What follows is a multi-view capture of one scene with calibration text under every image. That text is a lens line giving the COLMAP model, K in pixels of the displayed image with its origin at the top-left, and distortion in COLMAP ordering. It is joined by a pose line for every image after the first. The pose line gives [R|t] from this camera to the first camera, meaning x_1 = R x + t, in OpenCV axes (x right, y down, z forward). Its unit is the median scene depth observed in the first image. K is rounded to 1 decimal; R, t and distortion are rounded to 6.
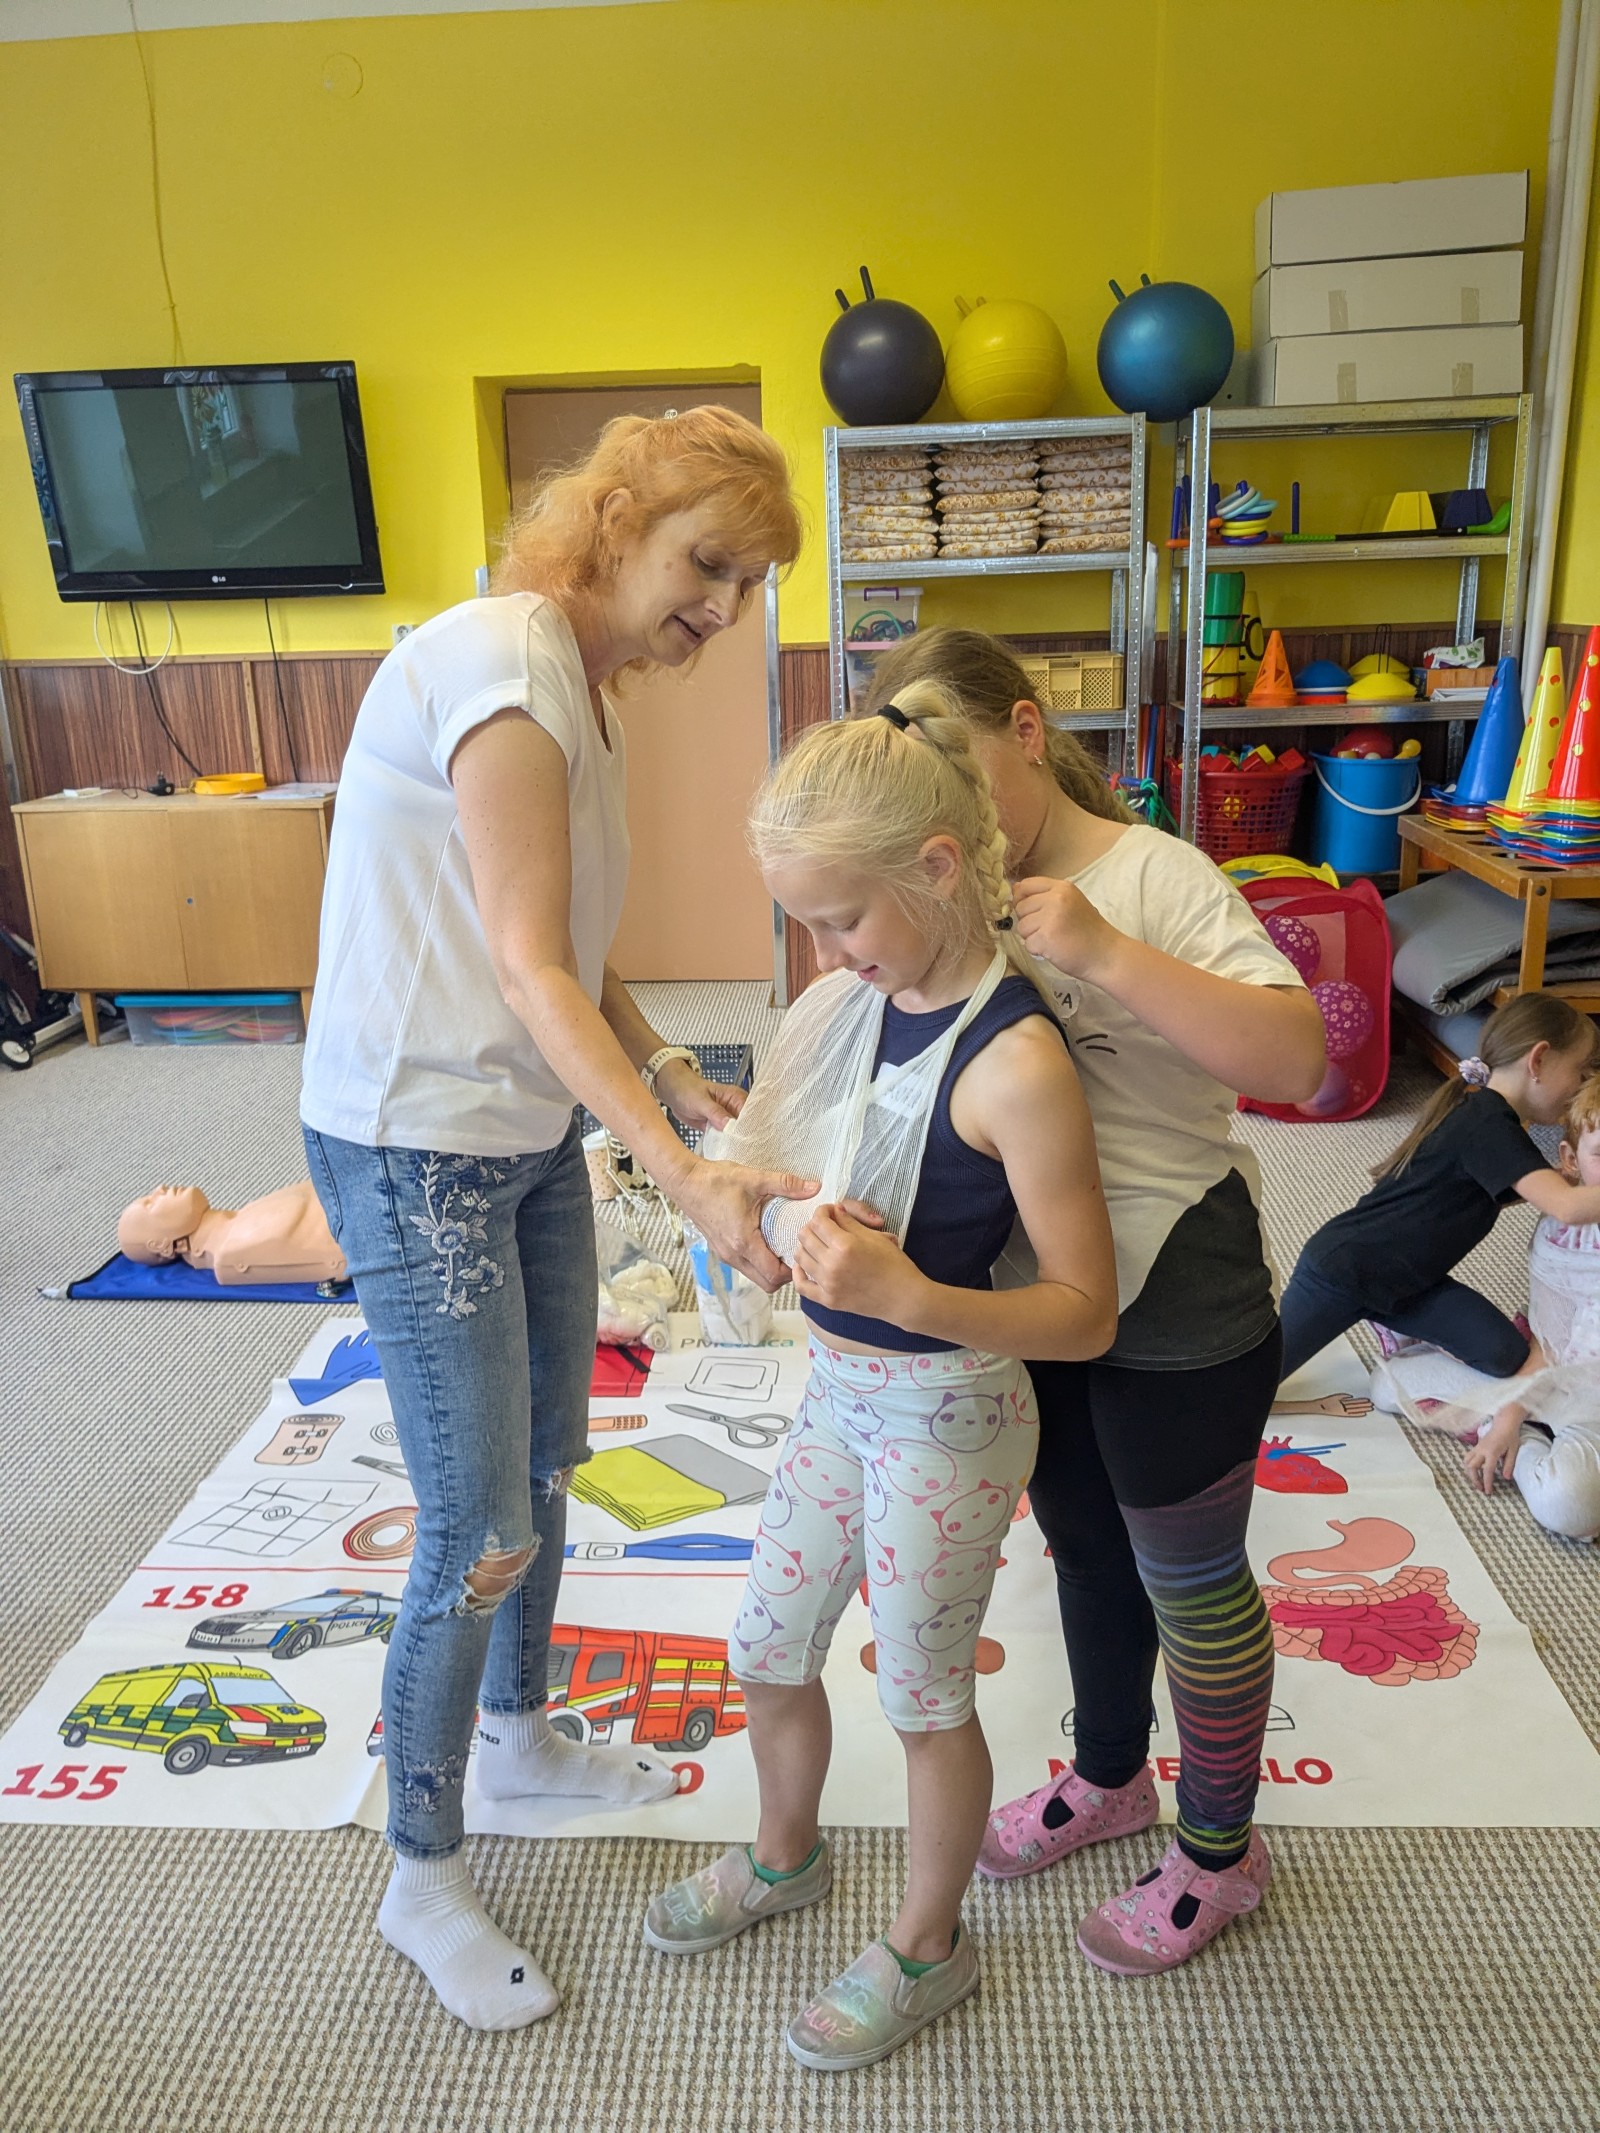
lens RADIAL K [[1622.4, 0, 787.7], [0, 1622.4, 1093.7], [0, 0, 1]] dist [0.052266, -0.085915]
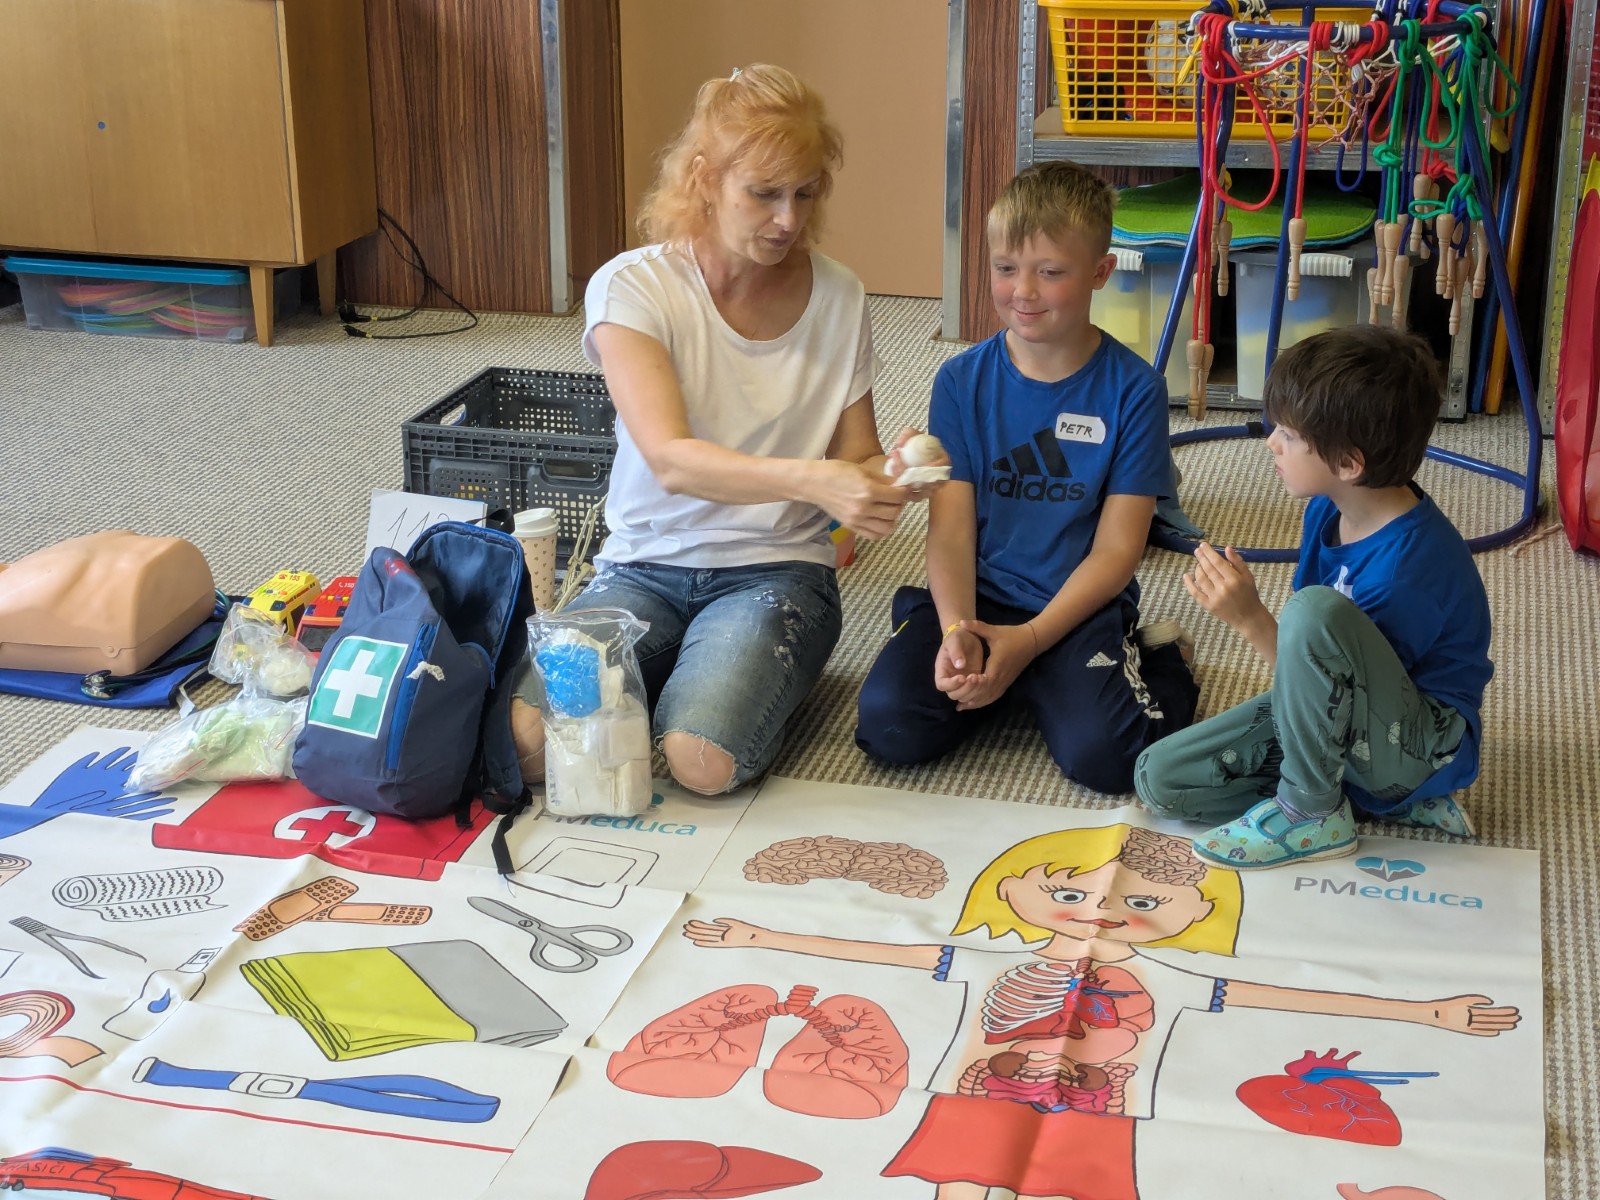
lens RADIAL K [[2383.6, 0, 794.7], [0, 2383.6, 670.1], [0, 0, 1]] dist [0.149605, -0.496926]
pose [[0.978977, 0.094637, -0.180687, 0.143068], [-0.079285, 0.992745, 0.090392, -0.003414], [0.187931, -0.074166, 0.979378, 0.027206]]
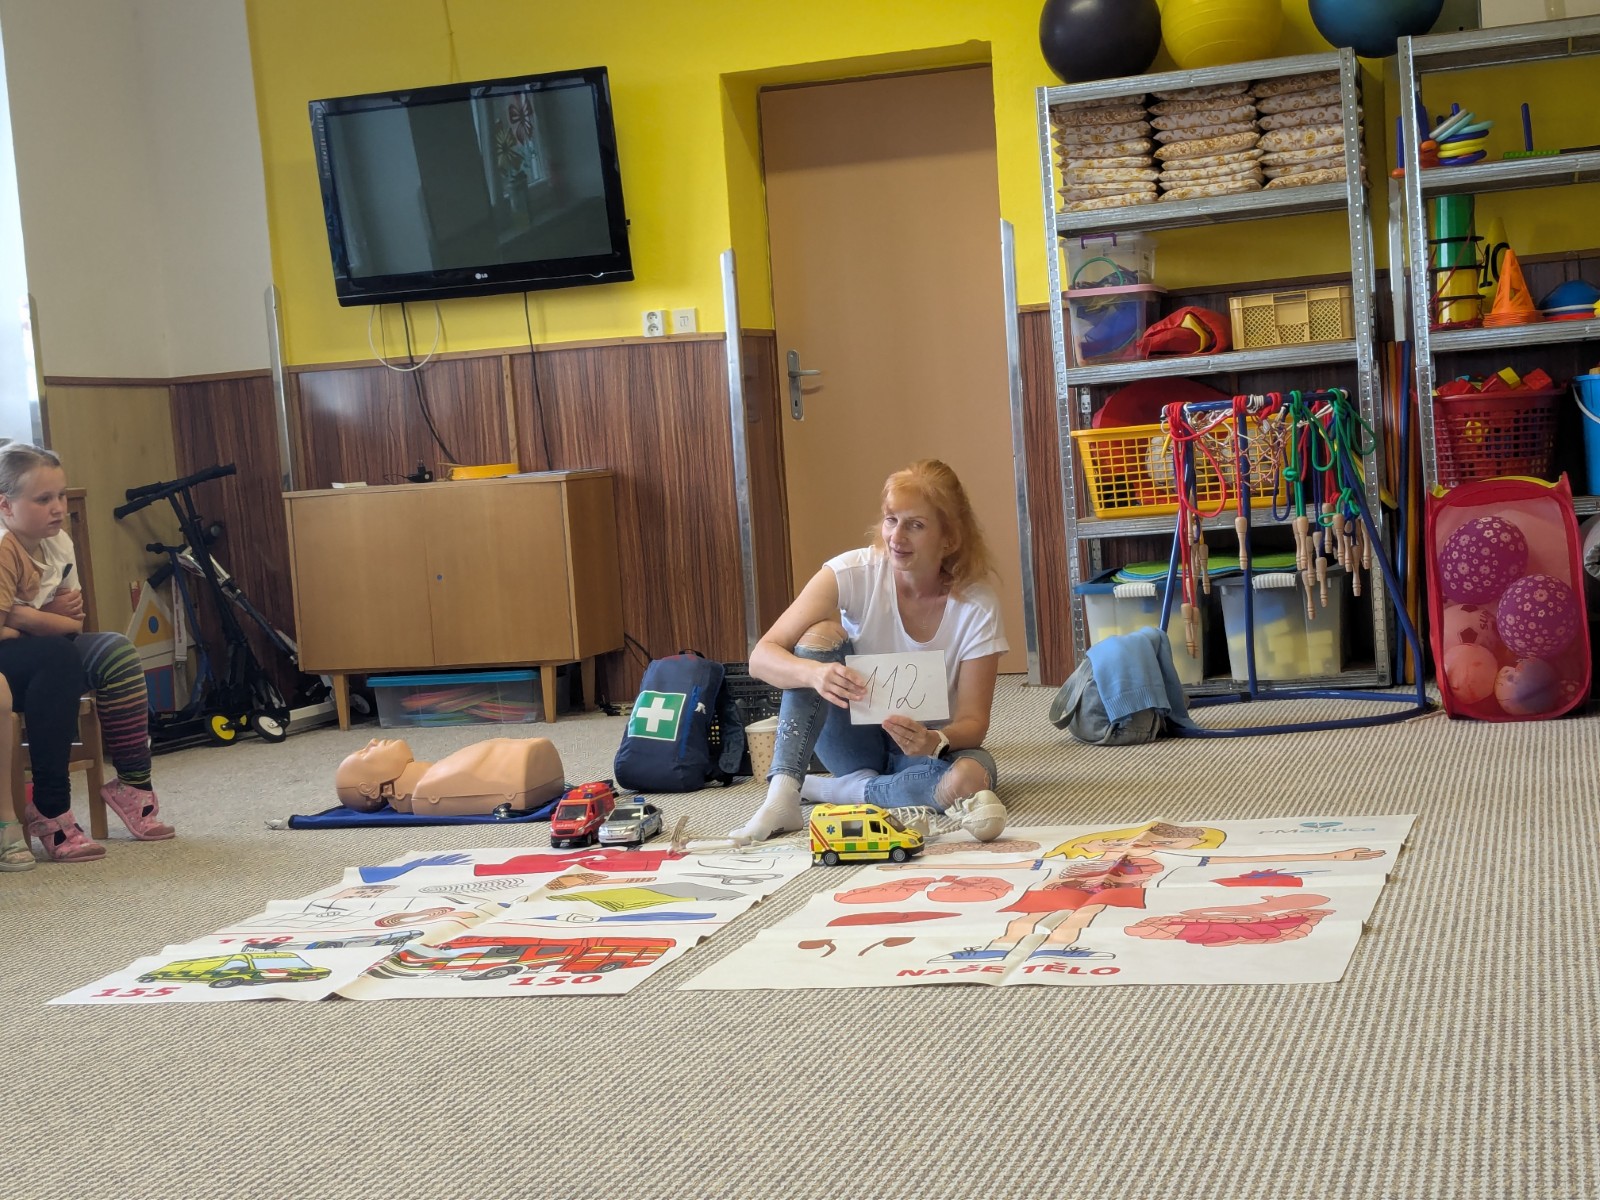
lens RADIAL K [[2409.2, 0, 840.6], [0, 2409.2, 681.9], [0, 0, 1]] dist [0.162268, -0.505268]
pose [[0.974943, -0.022366, -0.221328, 0.225415], [-0.022319, 0.980077, -0.197358, 0.254498], [0.221333, 0.197352, 0.955020, -0.400667]]
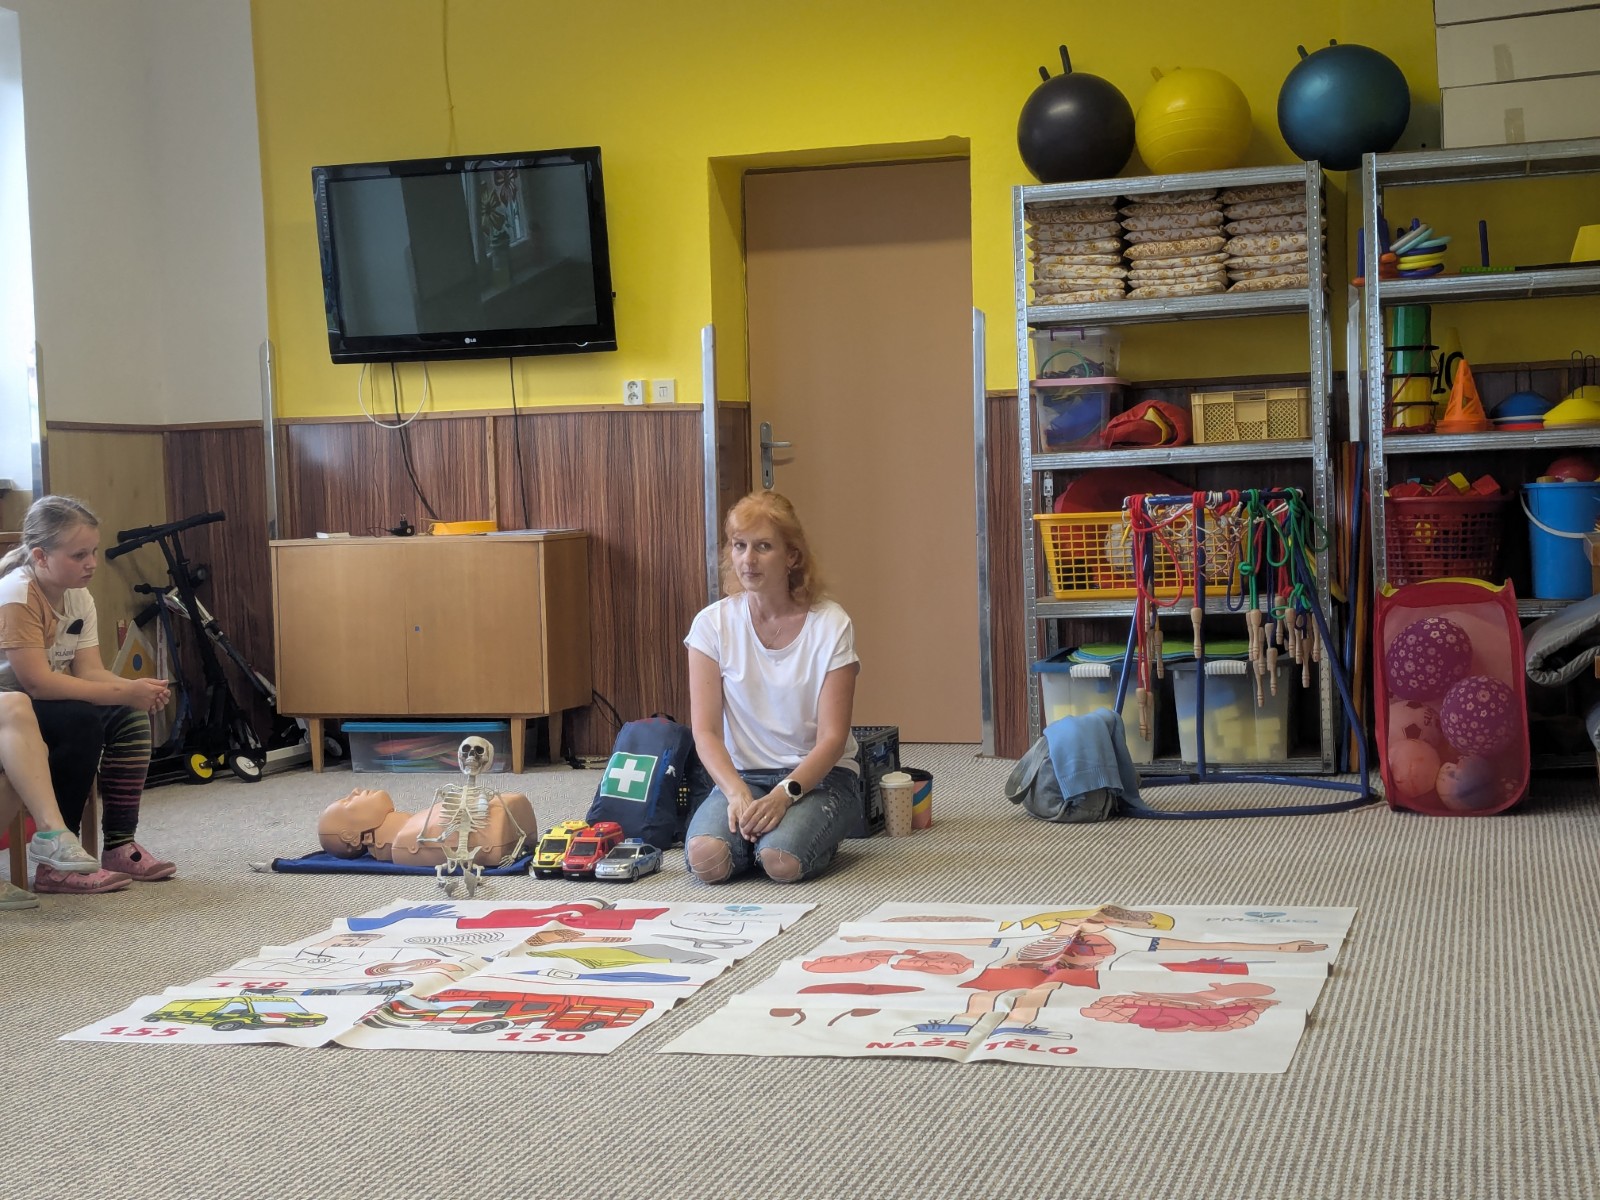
lens RADIAL K [[2401.7, 0, 766.3], [0, 2401.7, 653.0], [0, 0, 1]] dist [0.167048, -0.530906]
pose [[0.974072, 0.010742, -0.225984, 0.219943], [-0.063062, 0.972175, -0.225608, 0.250135], [0.217273, 0.234009, 0.947646, -0.452931]]
